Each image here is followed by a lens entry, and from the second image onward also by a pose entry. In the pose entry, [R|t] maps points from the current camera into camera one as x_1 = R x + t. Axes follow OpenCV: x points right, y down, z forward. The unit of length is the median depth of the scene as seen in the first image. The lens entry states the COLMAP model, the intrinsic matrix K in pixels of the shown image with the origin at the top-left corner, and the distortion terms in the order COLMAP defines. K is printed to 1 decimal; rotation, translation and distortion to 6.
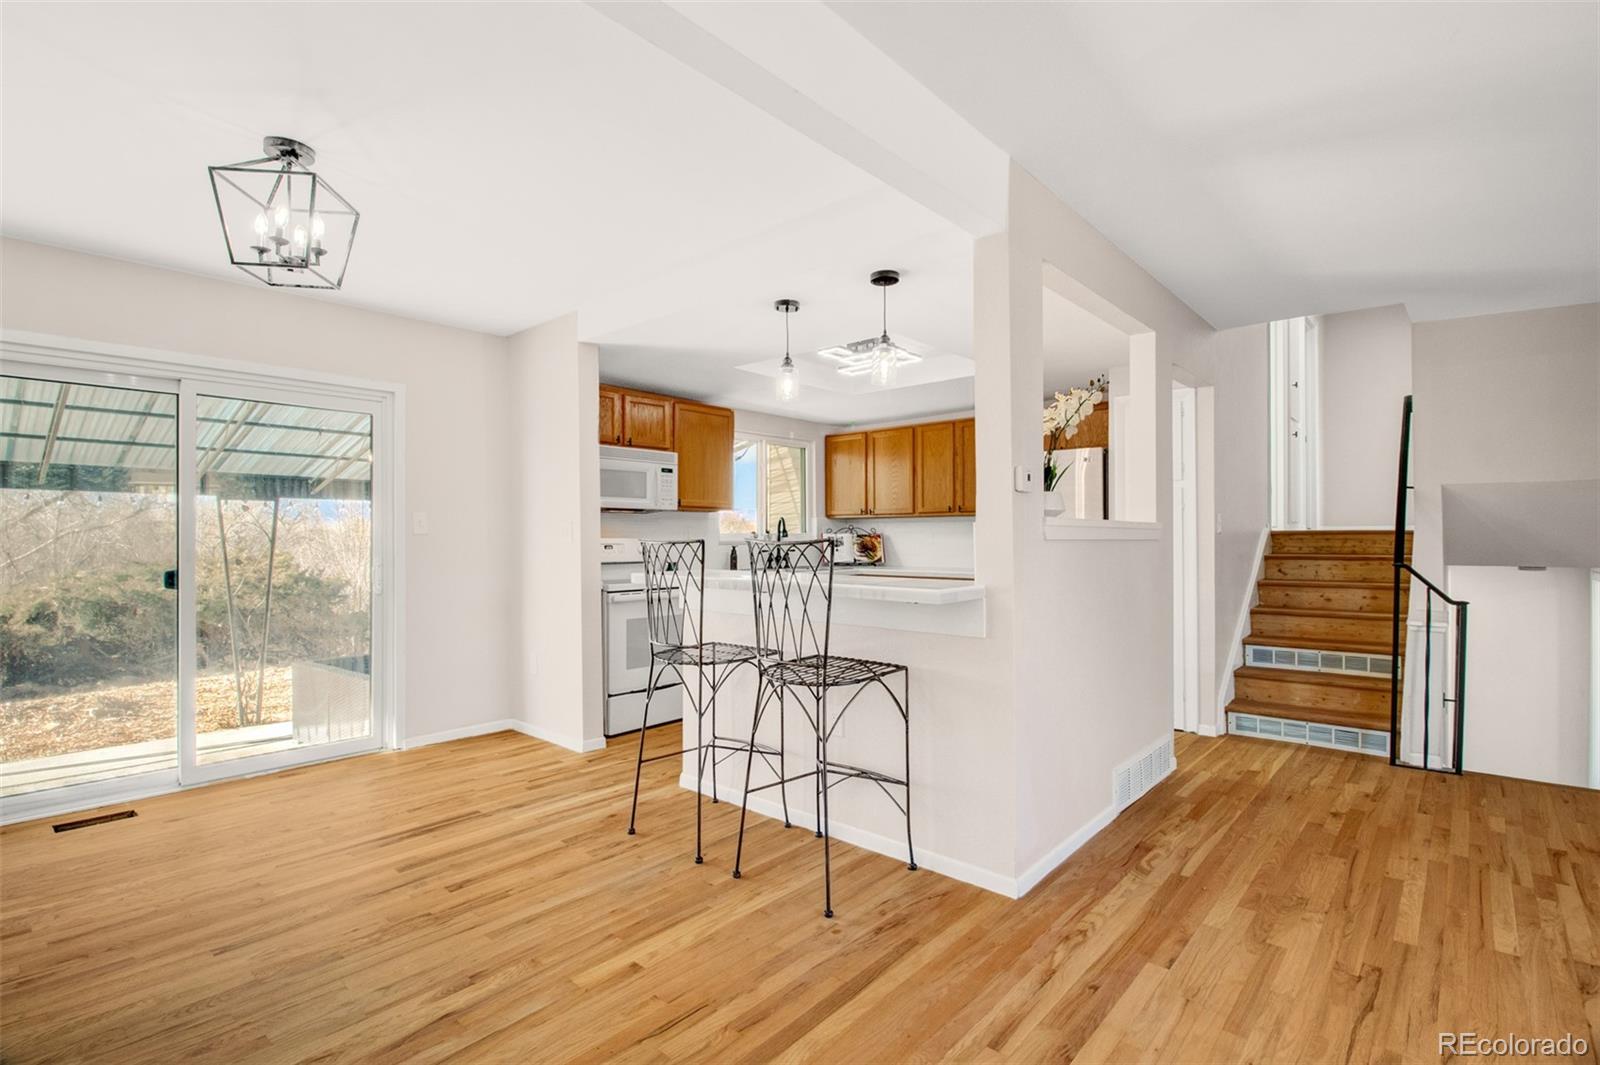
lens RADIAL K [[751.3, 0, 800.0], [0, 751.3, 532.5], [0, 0, 1]] dist [0.001421, -0.013685]
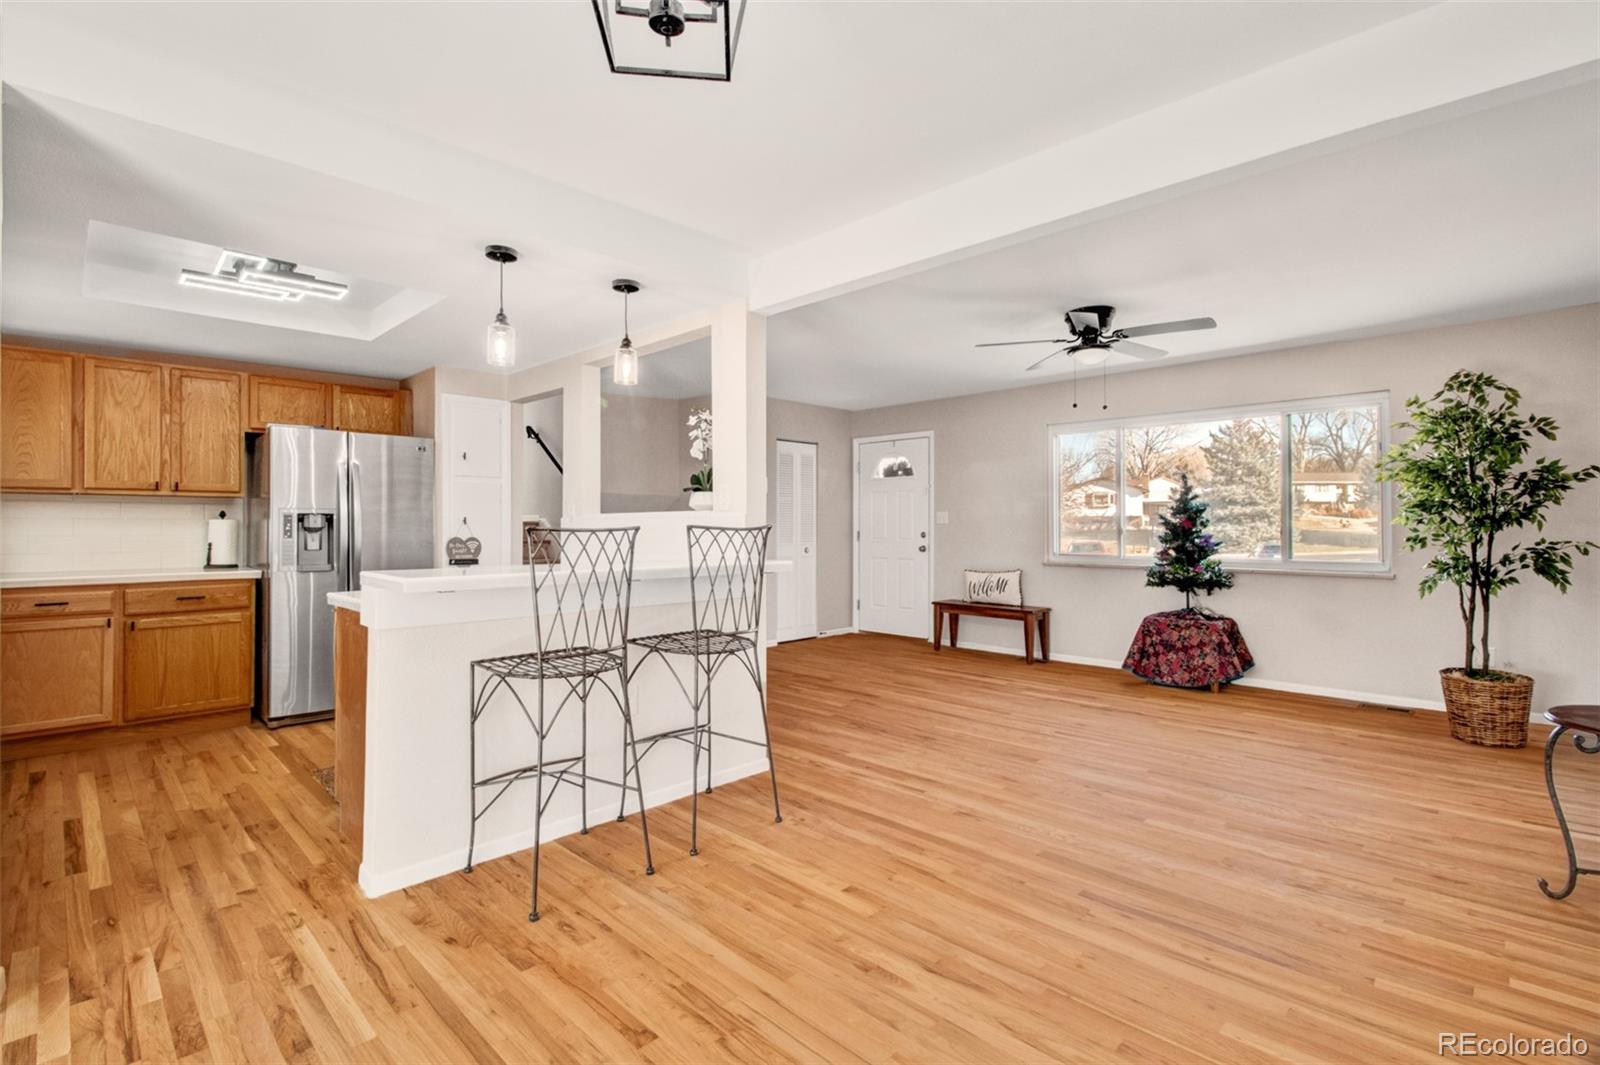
lens RADIAL K [[742.6, 0, 804.5], [0, 742.6, 514.0], [0, 0, 1]] dist [0.006103, -0.014691]
pose [[0.057139, 0.016996, 0.998222, -0.779033], [-0.004883, 0.999848, -0.016744, 0.006275], [-0.998354, -0.003918, 0.057213, 0.562146]]
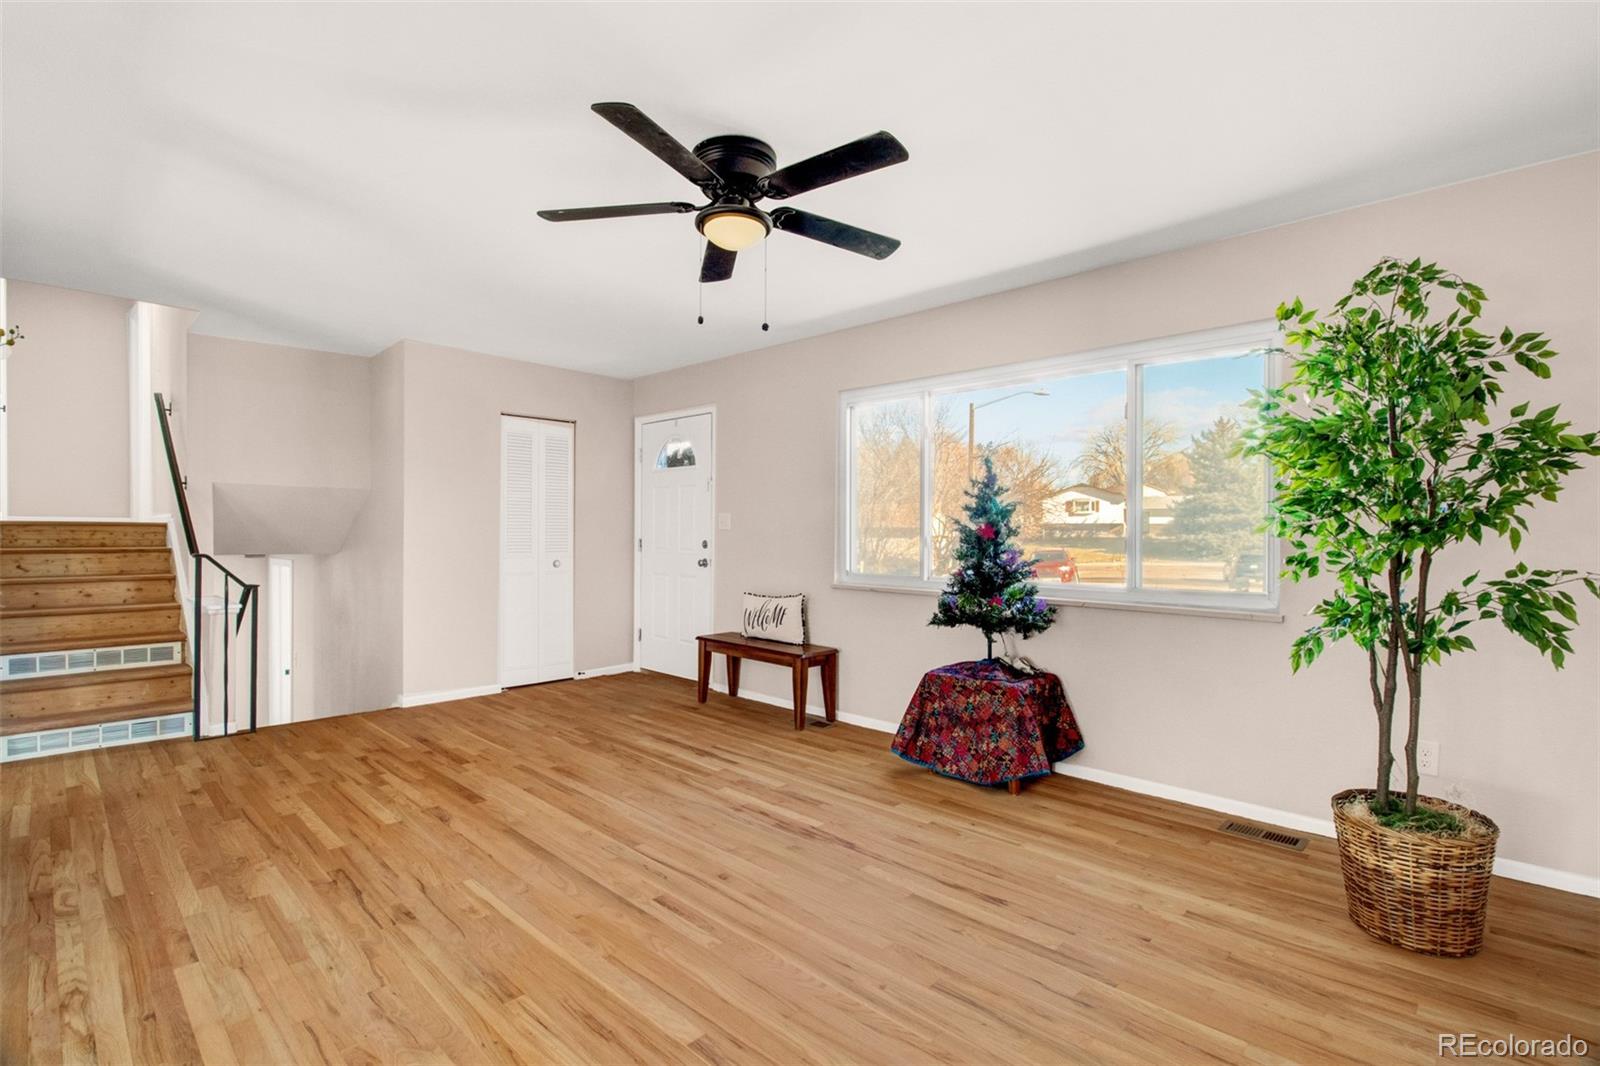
lens RADIAL K [[751.3, 0, 800.0], [0, 751.3, 533.0], [0, 0, 1]] dist [0.001421, -0.013685]
pose [[0.046996, -0.000403, 0.998895, -0.254599], [-0.010768, 0.999942, 0.000910, 0.001184], [-0.998837, -0.010799, 0.046989, 0.087475]]
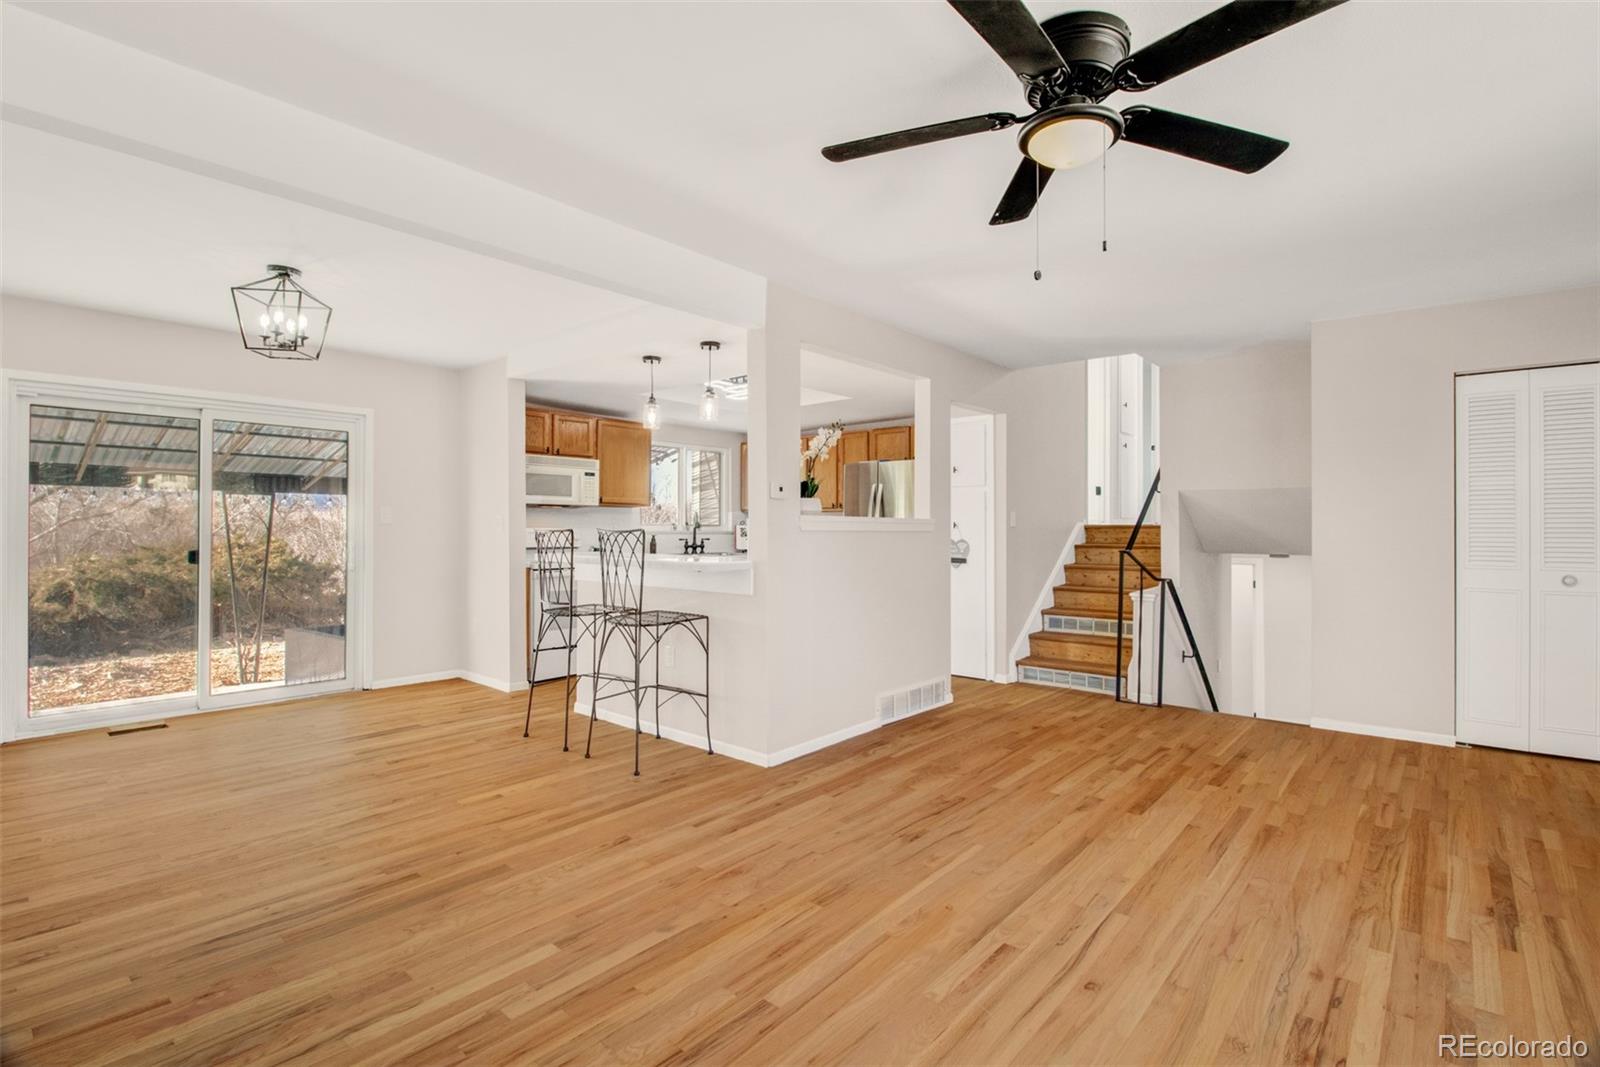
lens RADIAL K [[738.0, 0, 808.6], [0, 738.0, 520.4], [0, 0, 1]] dist [0.002718, -0.012702]
pose [[0.999785, 0.005610, 0.019967, 0.225127], [-0.005511, 0.999972, -0.005003, -0.001847], [-0.019994, 0.004892, 0.999788, -0.325556]]
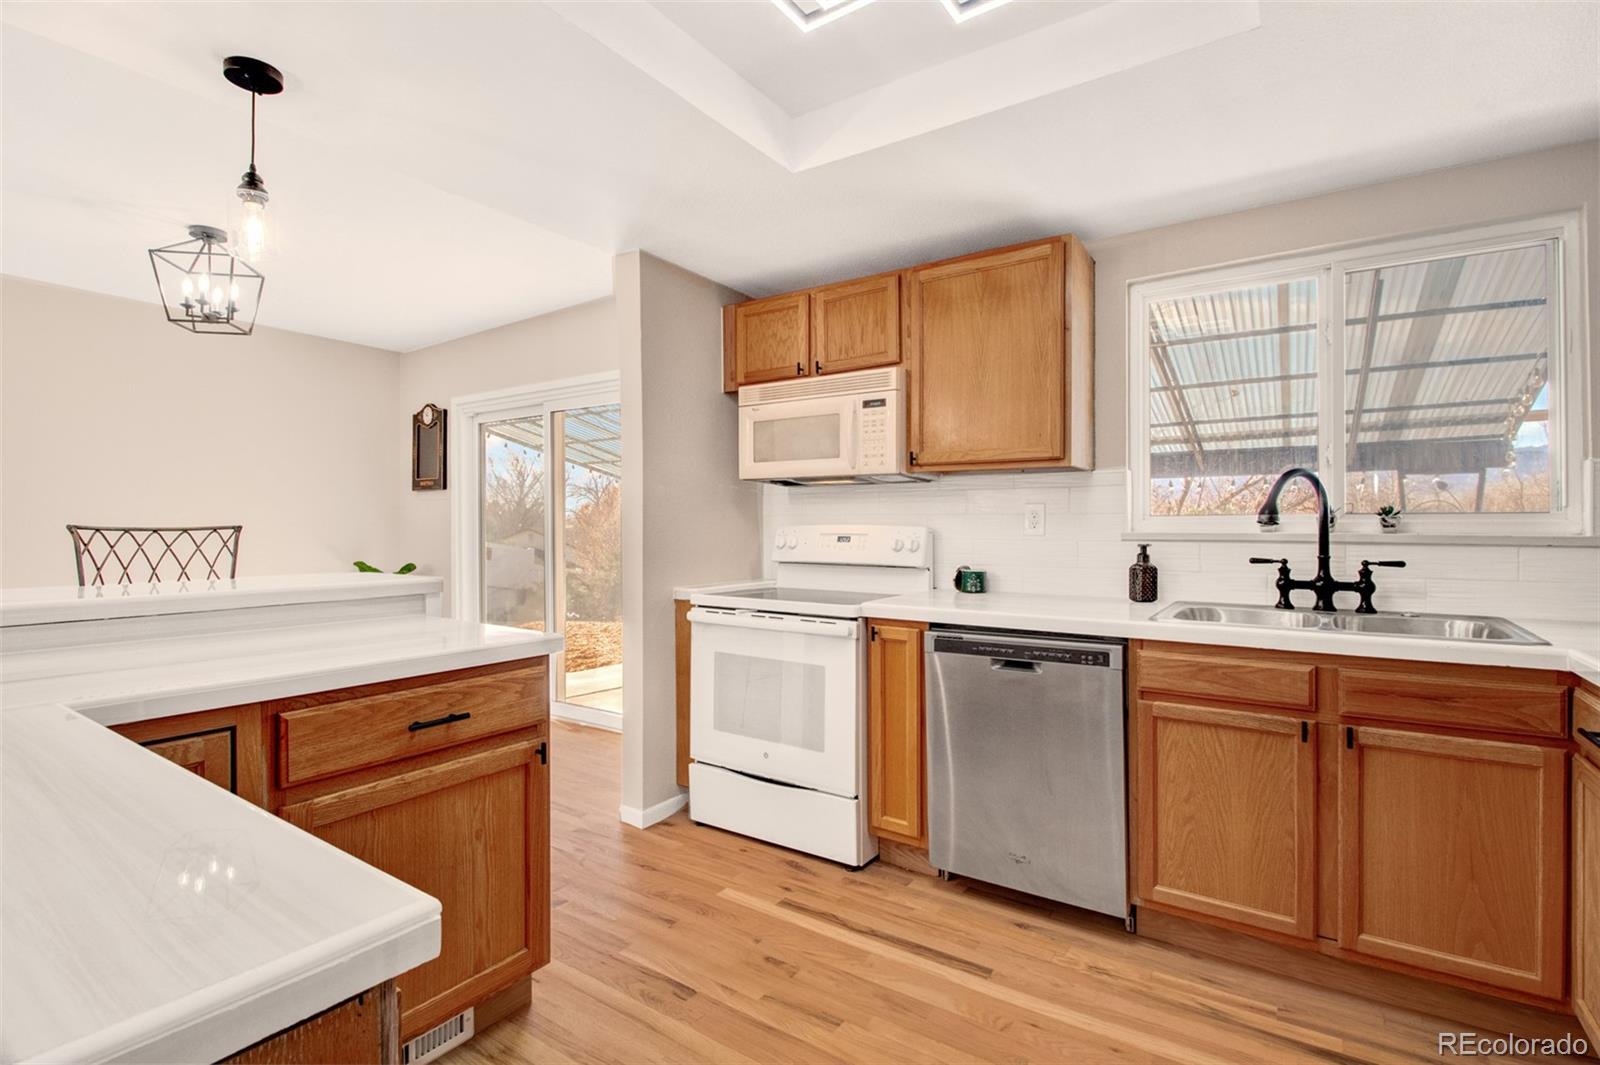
lens RADIAL K [[750.4, 0, 806.9], [0, 750.4, 525.7], [0, 0, 1]] dist [0.011859, -0.014135]
pose [[0.133607, 0.006501, -0.991013, 0.506440], [0.004747, 0.999963, 0.007200, 0.004847], [0.991023, -0.005667, 0.133572, 1.211973]]
